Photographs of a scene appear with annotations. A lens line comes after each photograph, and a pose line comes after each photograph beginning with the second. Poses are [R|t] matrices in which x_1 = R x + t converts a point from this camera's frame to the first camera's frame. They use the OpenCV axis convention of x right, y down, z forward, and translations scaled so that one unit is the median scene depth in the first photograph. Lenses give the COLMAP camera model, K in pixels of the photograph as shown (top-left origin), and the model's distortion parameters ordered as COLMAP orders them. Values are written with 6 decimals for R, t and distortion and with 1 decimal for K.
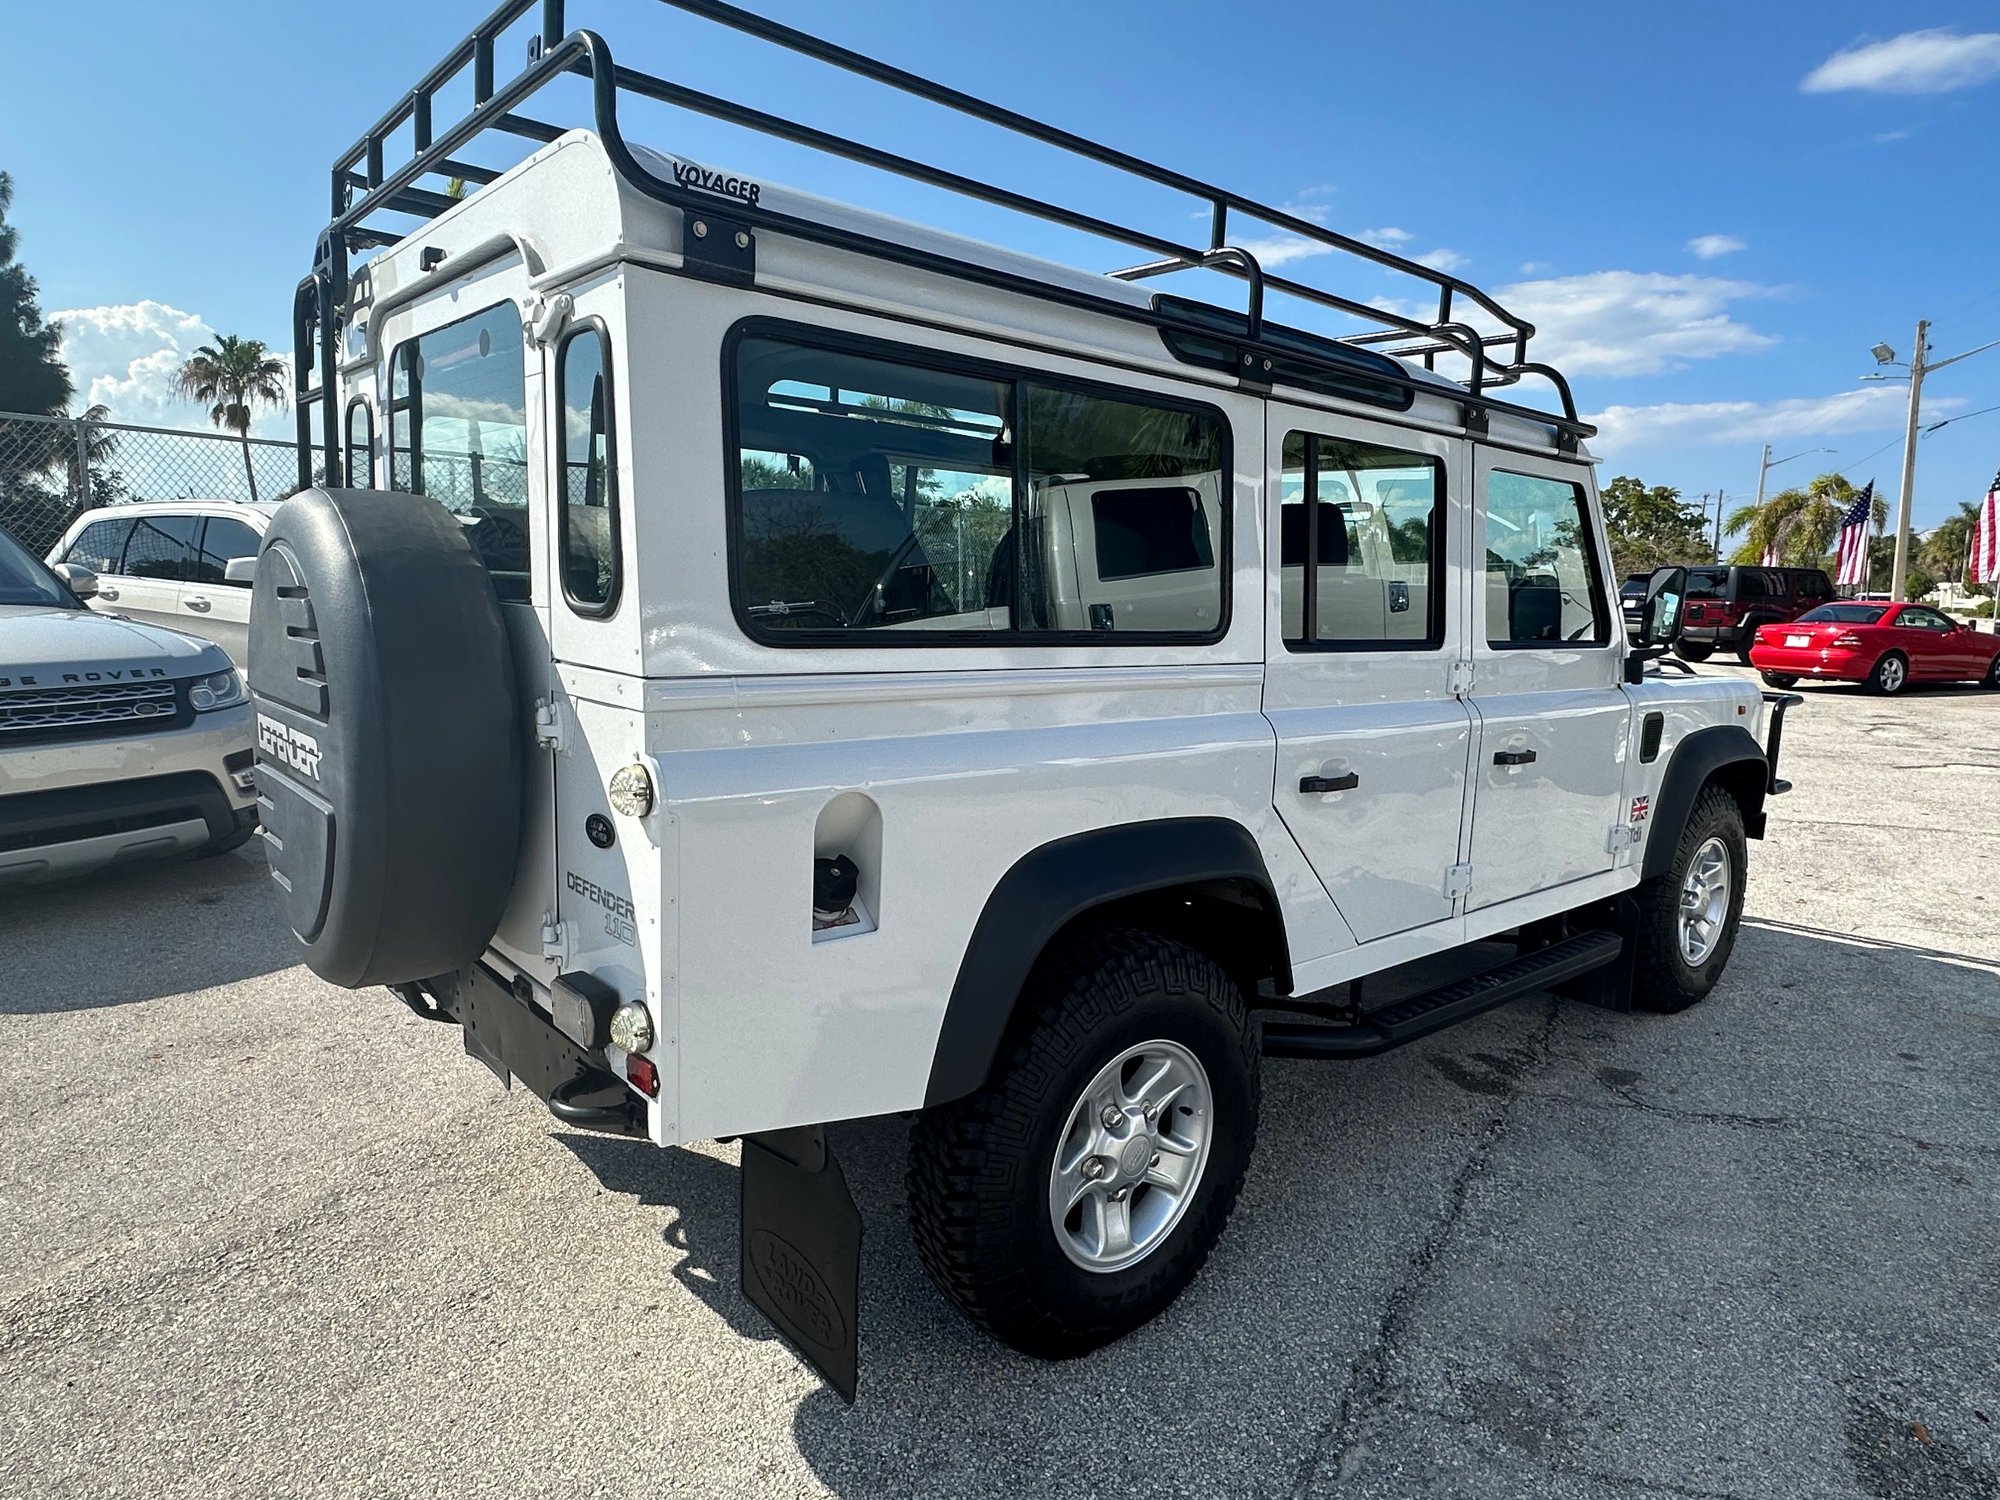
lens RADIAL K [[1205.7, 0, 1000.7], [0, 1205.7, 773.6], [0, 0, 1]] dist [-0.001526, -0.000915]
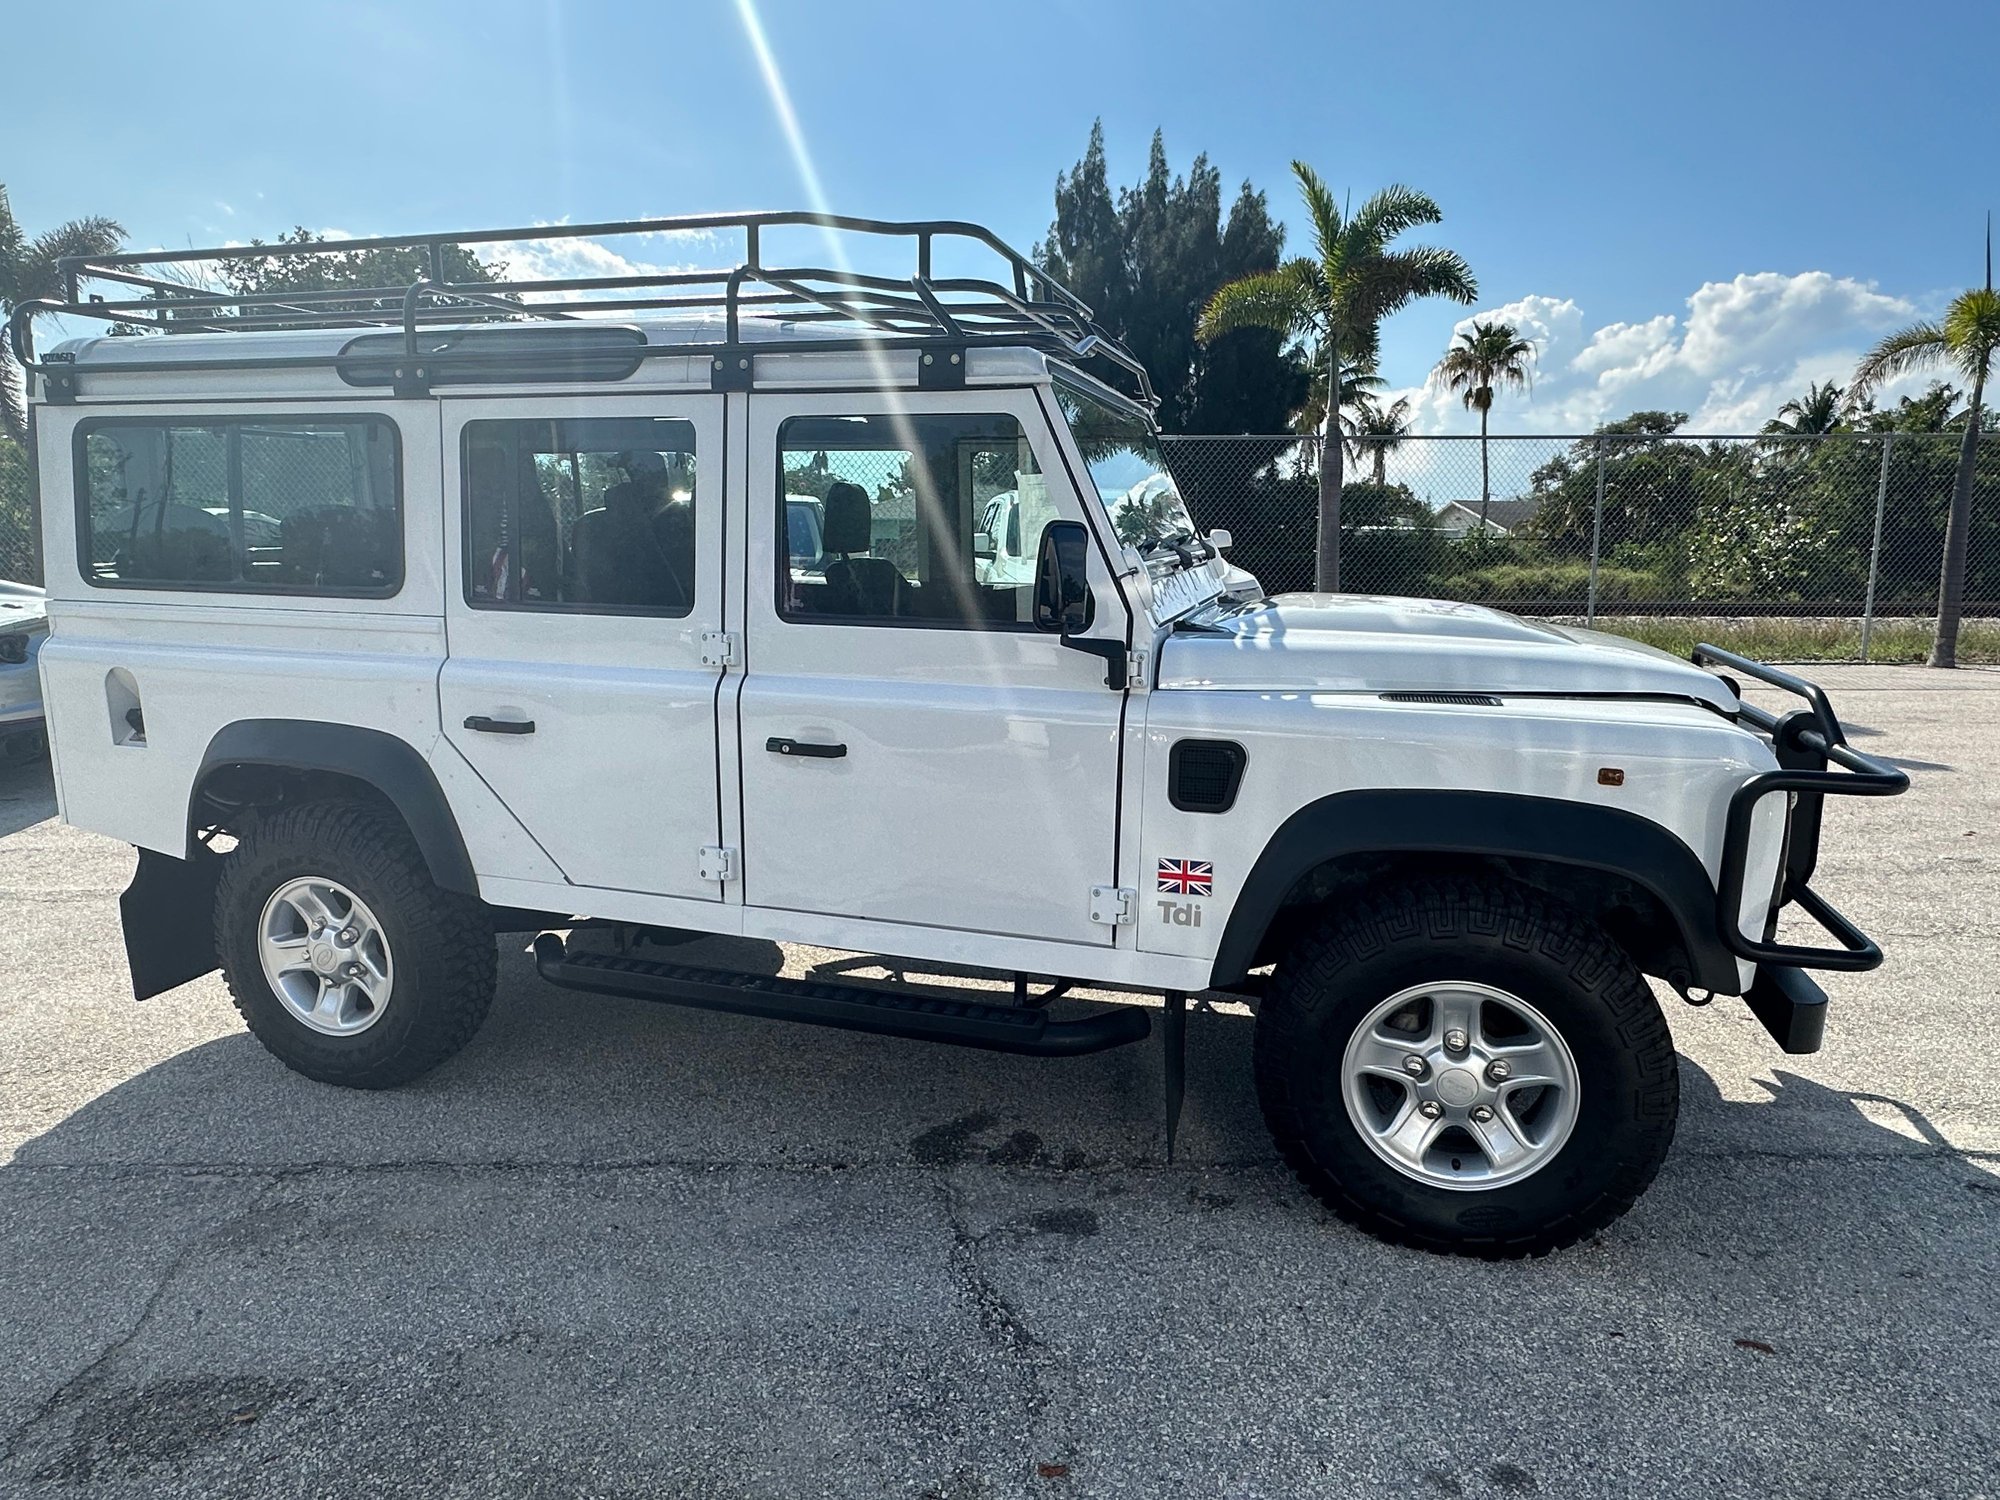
lens RADIAL K [[1202.0, 0, 987.9], [0, 1202.0, 779.9], [0, 0, 1]] dist [-0.000812, -0.000751]
pose [[0.534230, 0.151718, -0.831613, 1.316386], [-0.124979, 0.987127, 0.099802, -0.101145], [0.836050, 0.050617, 0.546314, 0.682894]]
